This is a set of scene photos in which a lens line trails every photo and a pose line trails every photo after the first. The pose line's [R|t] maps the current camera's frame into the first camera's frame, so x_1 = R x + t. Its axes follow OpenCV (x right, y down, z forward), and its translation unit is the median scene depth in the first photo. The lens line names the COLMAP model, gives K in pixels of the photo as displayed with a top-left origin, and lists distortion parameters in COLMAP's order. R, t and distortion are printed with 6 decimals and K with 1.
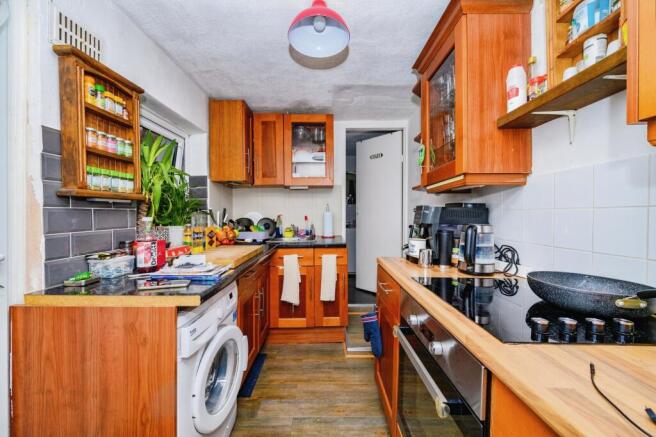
lens RADIAL K [[260.3, 0, 328.8], [0, 260.3, 217.8], [0, 0, 1]] dist [-0.000376, 0.001057]
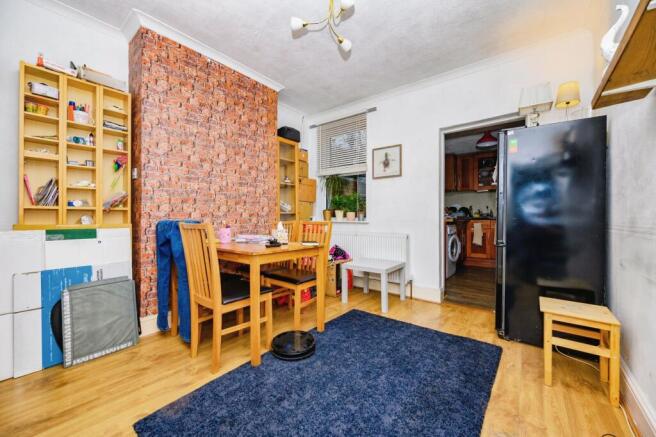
lens RADIAL K [[260.3, 0, 326.9], [0, 260.3, 219.8], [0, 0, 1]] dist [-0.000376, 0.001057]
pose [[0.780526, 0.004857, -0.625105, 0.213084], [-0.003631, 0.999988, 0.003236, 0.106252], [0.625113, -0.000256, 0.780534, -1.372316]]
